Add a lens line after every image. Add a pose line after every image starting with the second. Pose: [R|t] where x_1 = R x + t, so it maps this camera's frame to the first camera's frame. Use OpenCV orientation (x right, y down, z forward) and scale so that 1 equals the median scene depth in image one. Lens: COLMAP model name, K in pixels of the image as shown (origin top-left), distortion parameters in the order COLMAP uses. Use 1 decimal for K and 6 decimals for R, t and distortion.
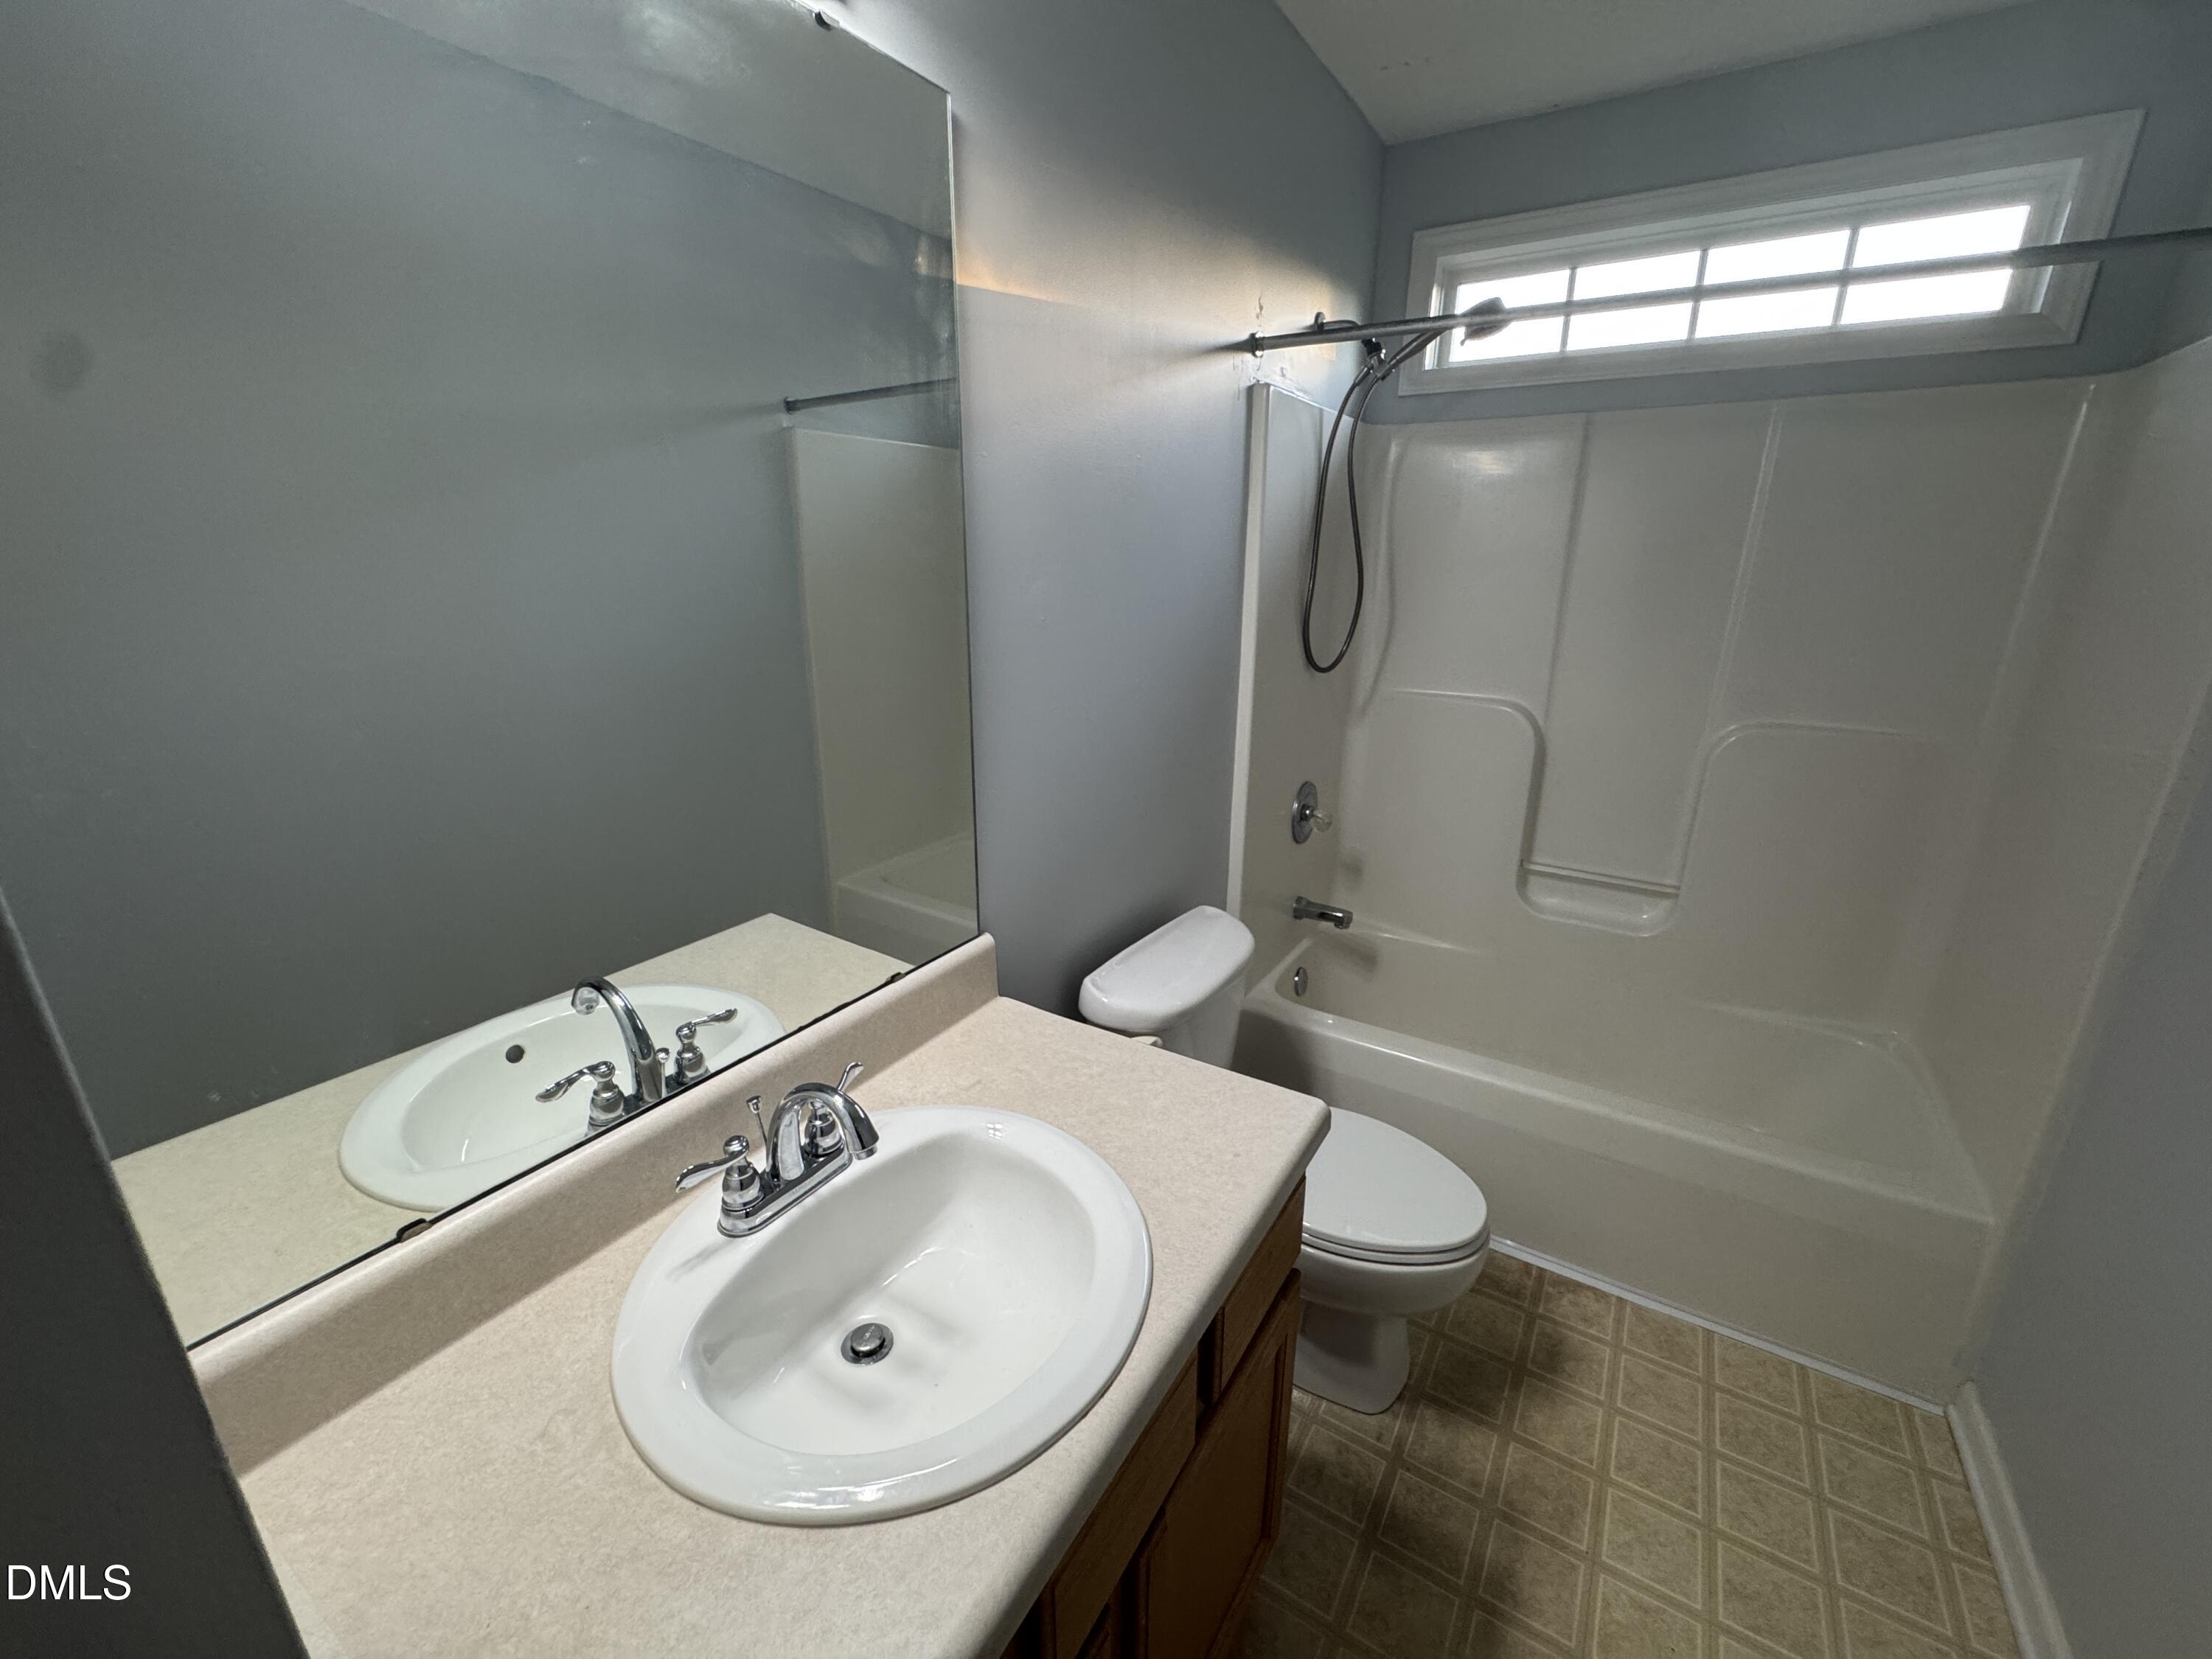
lens RADIAL K [[882.2, 0, 1105.2], [0, 882.2, 830.6], [0, 0, 1]] dist [-0.006194, 0.001352]
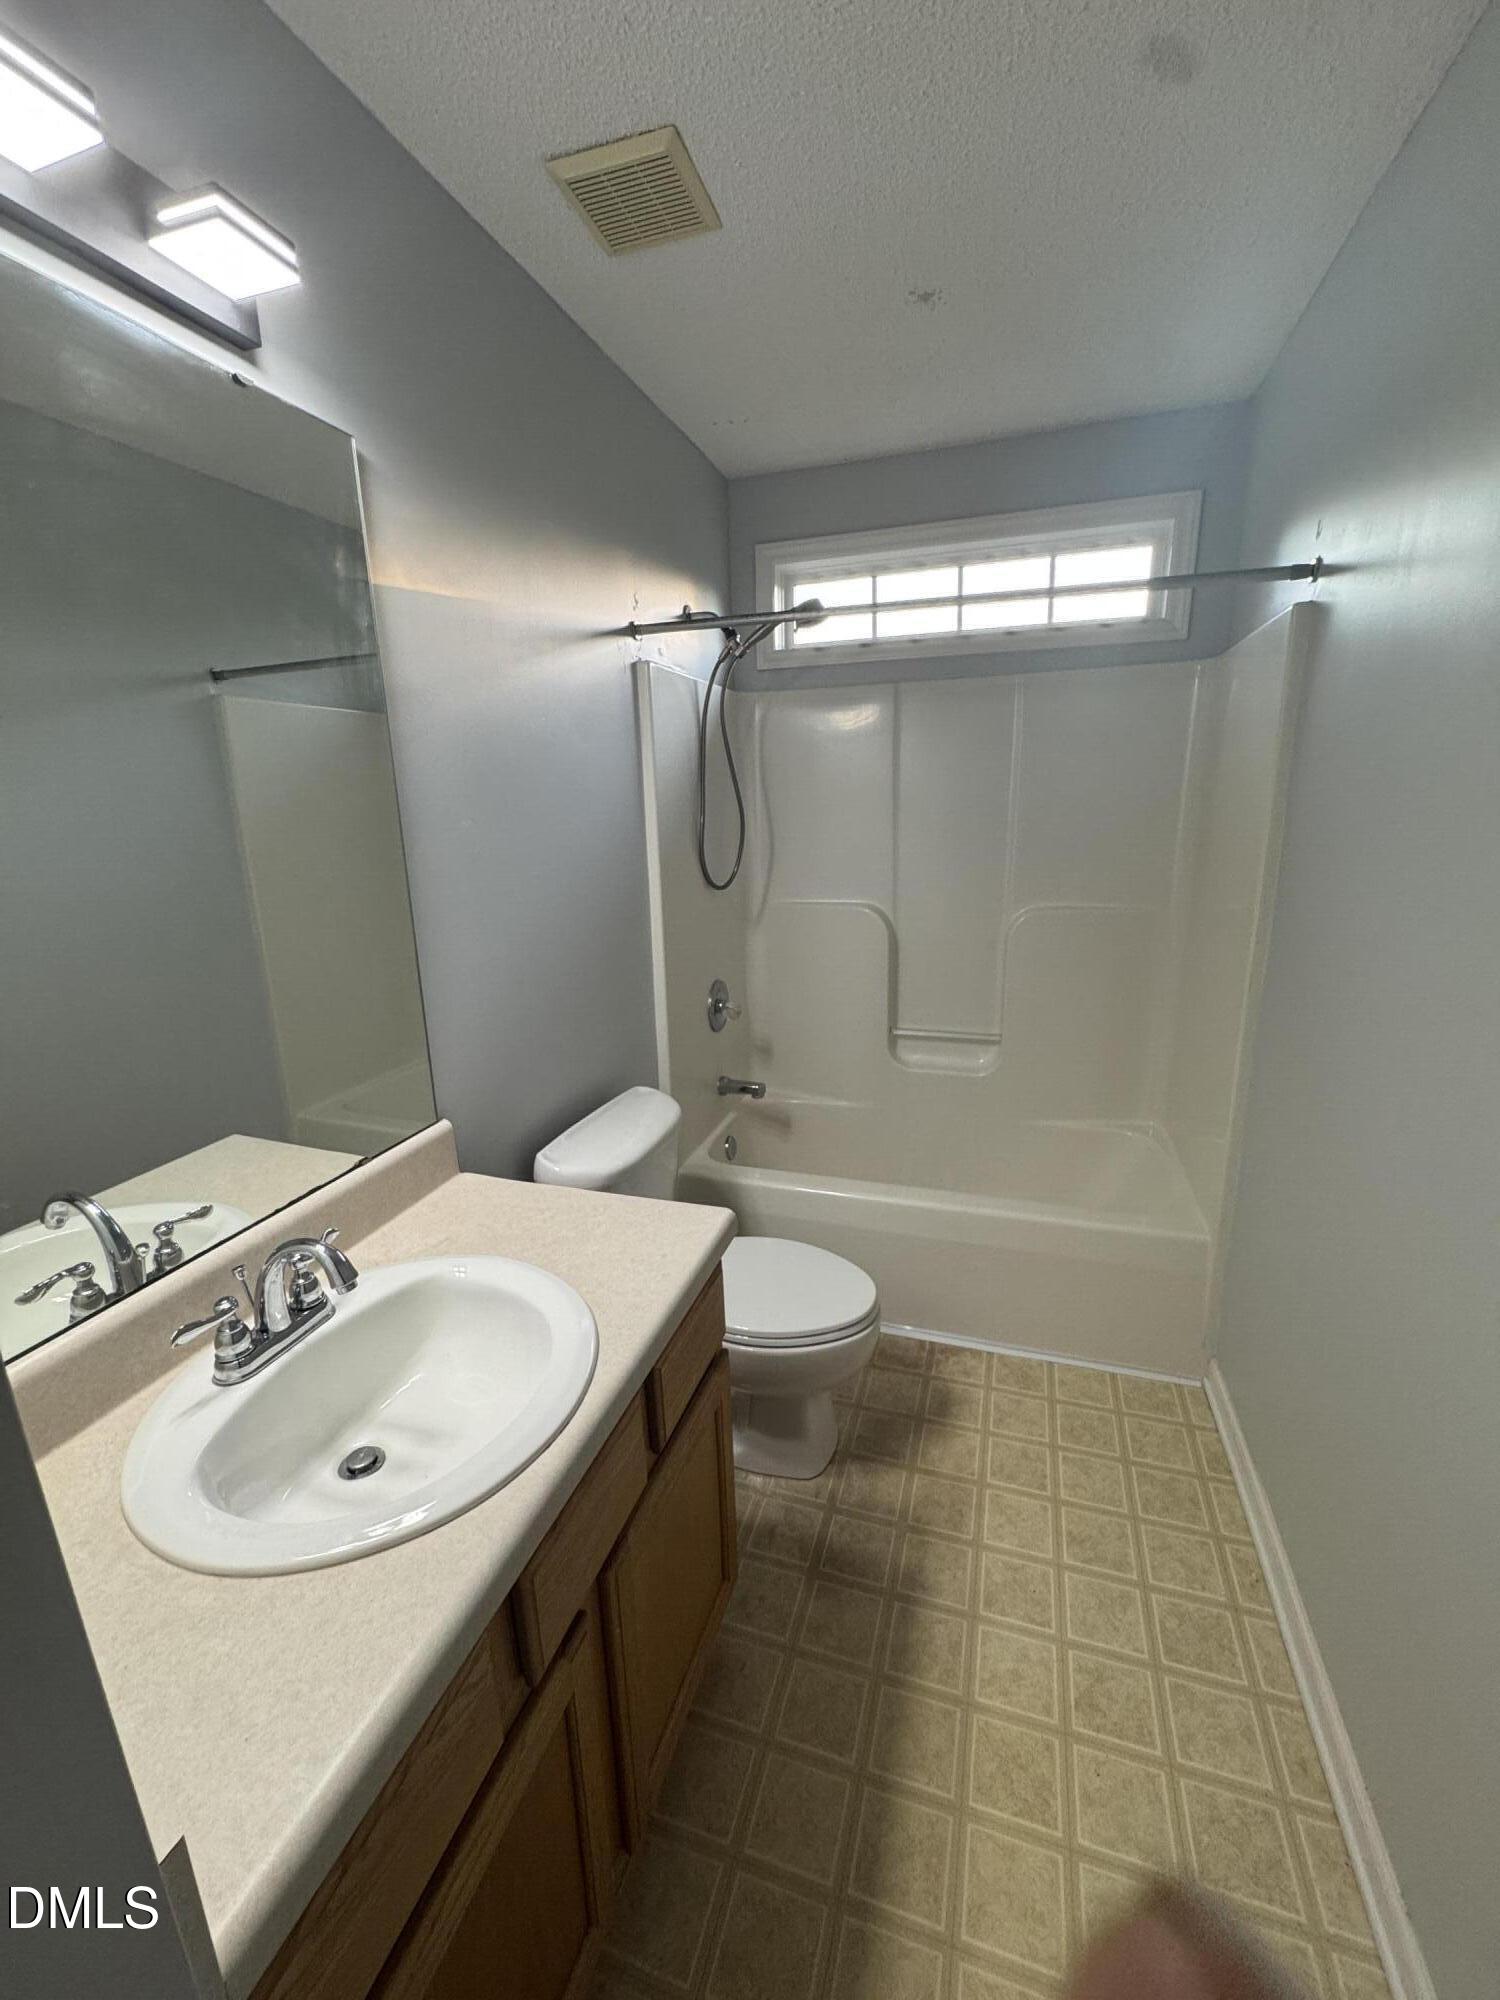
lens RADIAL K [[797.6, 0, 749.1], [0, 797.6, 1000.1], [0, 0, 1]] dist [-0.006194, 0.001352]
pose [[0.968698, -0.089219, 0.231654, 0.020437], [0.102919, 0.993545, -0.047718, 0.039617], [-0.225901, 0.070066, 0.971627, -0.098638]]
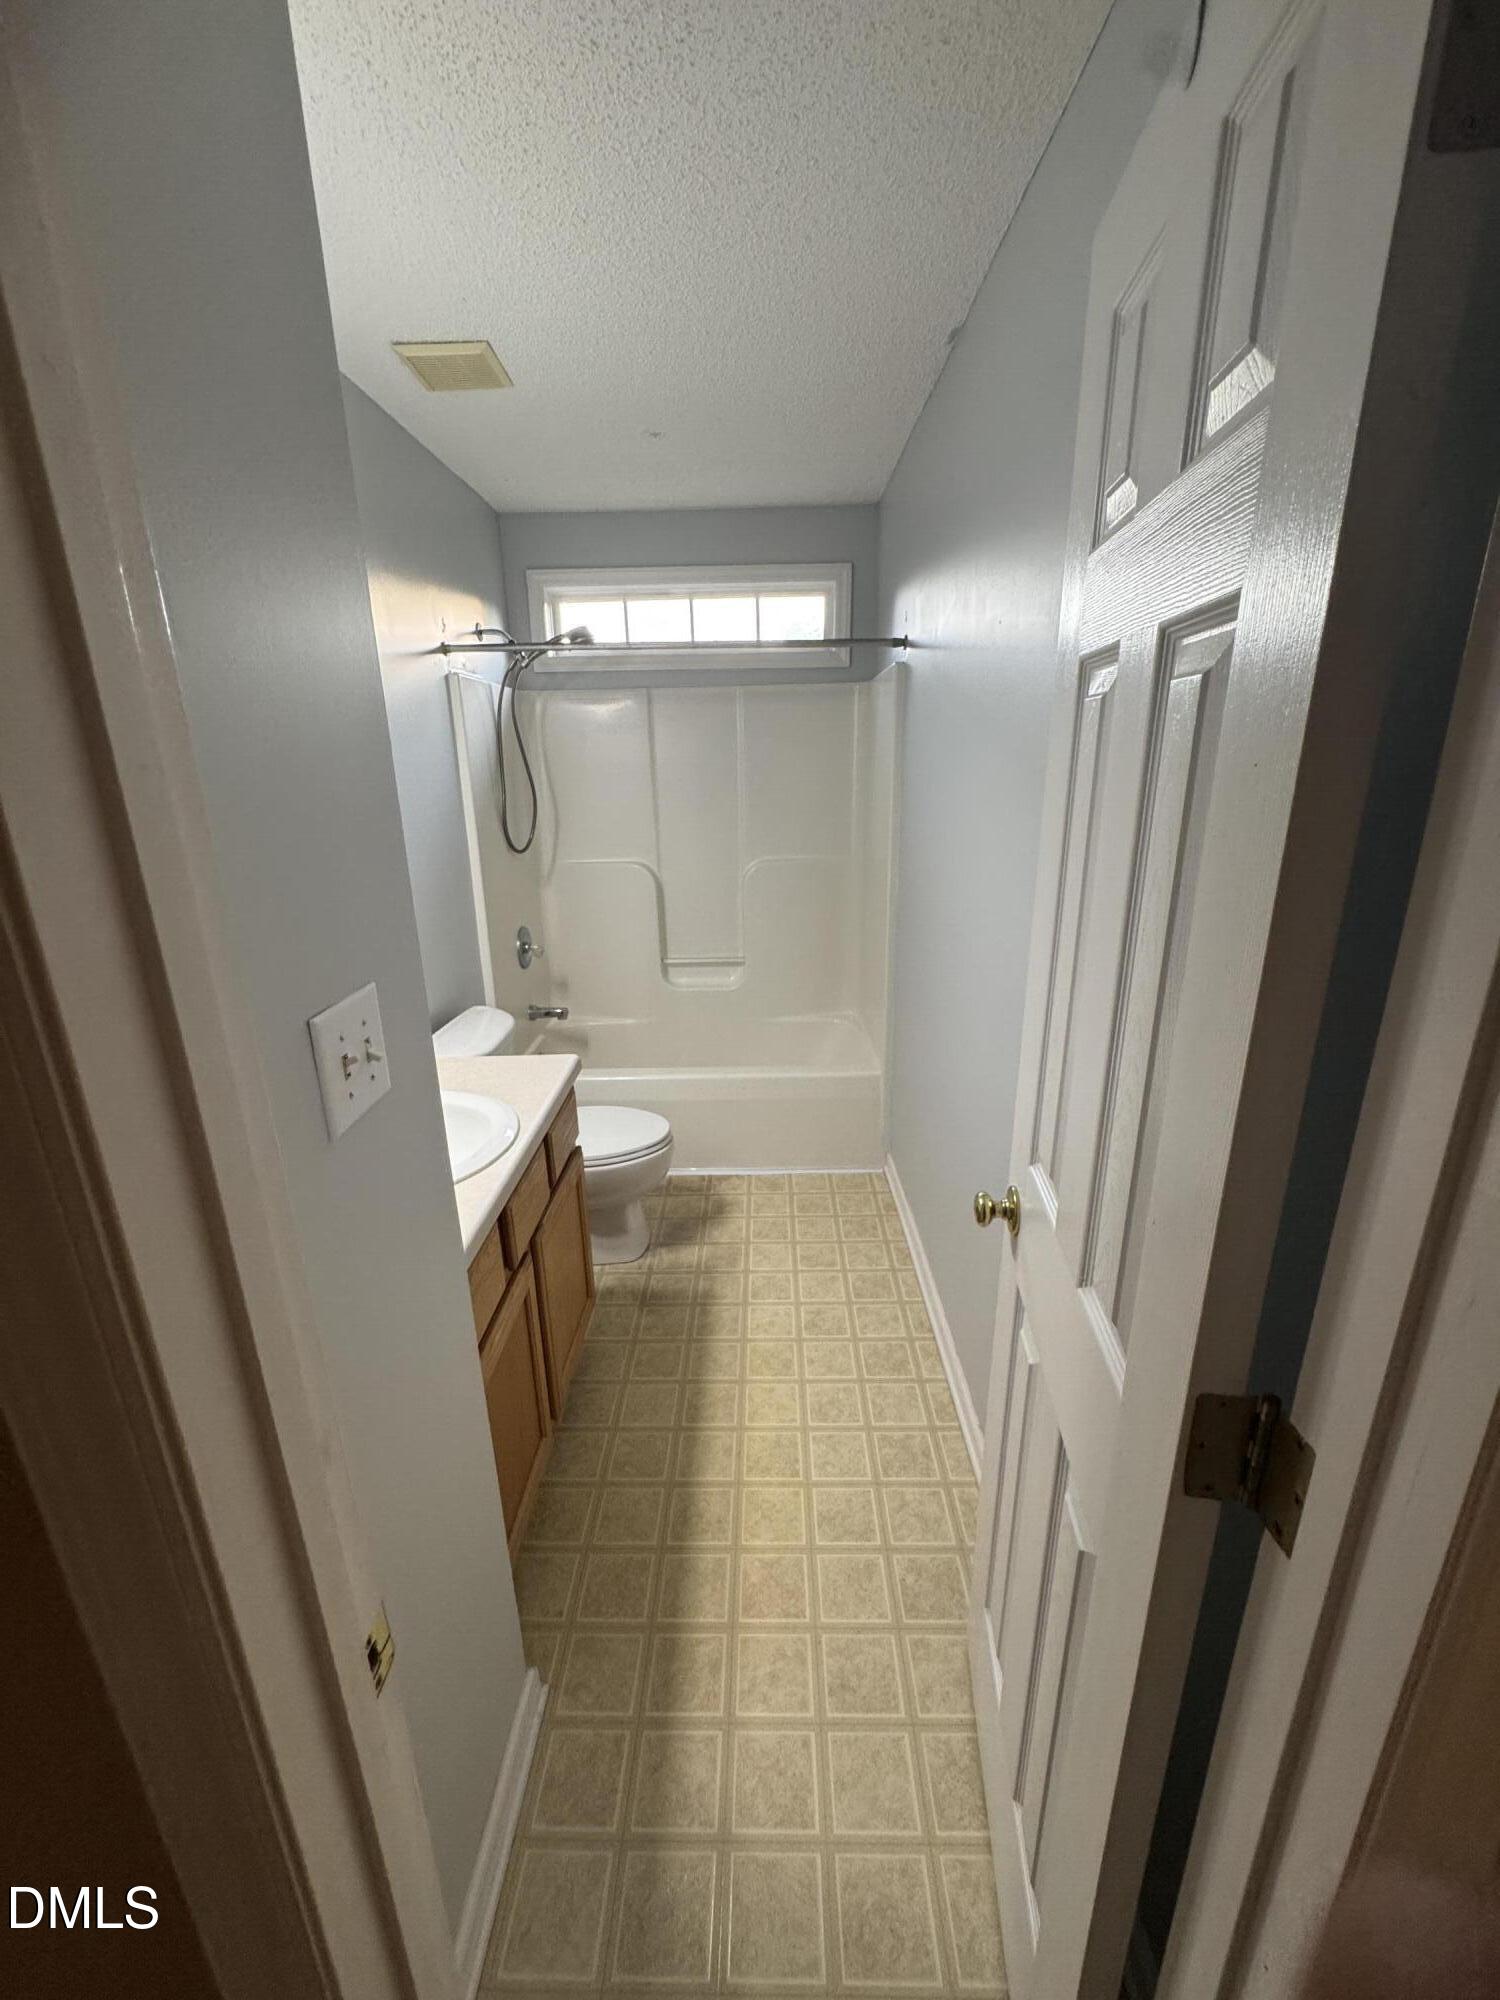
lens RADIAL K [[797.6, 0, 742.0], [0, 797.6, 999.9], [0, 0, 1]] dist [-0.006194, 0.001352]
pose [[0.854736, -0.171147, 0.490036, -0.188777], [0.178288, 0.983442, 0.032497, 0.123156], [-0.487484, 0.059591, 0.871096, -0.488099]]
